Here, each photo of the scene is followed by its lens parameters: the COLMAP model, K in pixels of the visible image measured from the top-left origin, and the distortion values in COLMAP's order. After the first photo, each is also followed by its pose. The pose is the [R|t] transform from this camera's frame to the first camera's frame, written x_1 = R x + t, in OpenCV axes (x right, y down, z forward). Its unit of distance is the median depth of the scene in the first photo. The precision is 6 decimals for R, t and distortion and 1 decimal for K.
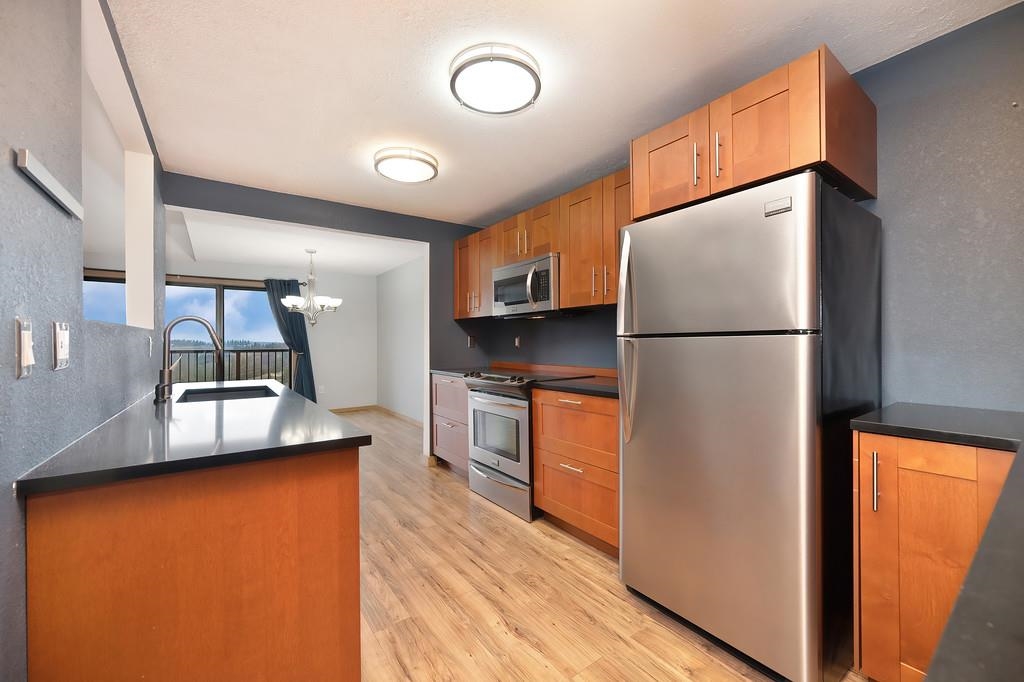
lens RADIAL K [[405.0, 0, 523.2], [0, 405.0, 345.9], [0, 0, 1]] dist [-0.000154, -0.000360]
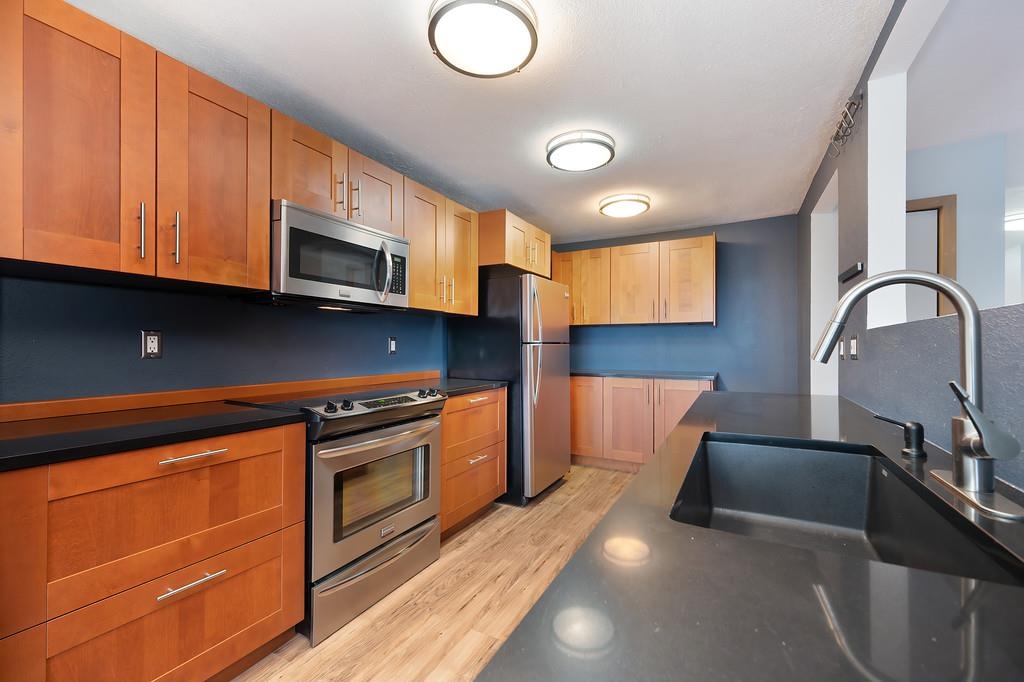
lens RADIAL K [[405.0, 0, 514.3], [0, 405.0, 342.2], [0, 0, 1]] dist [-0.000154, -0.000360]
pose [[-0.405546, 0.009867, 0.914021, -0.912588], [0.001092, 0.999946, -0.010310, -0.009735], [-0.914074, -0.003183, -0.405535, 1.316761]]
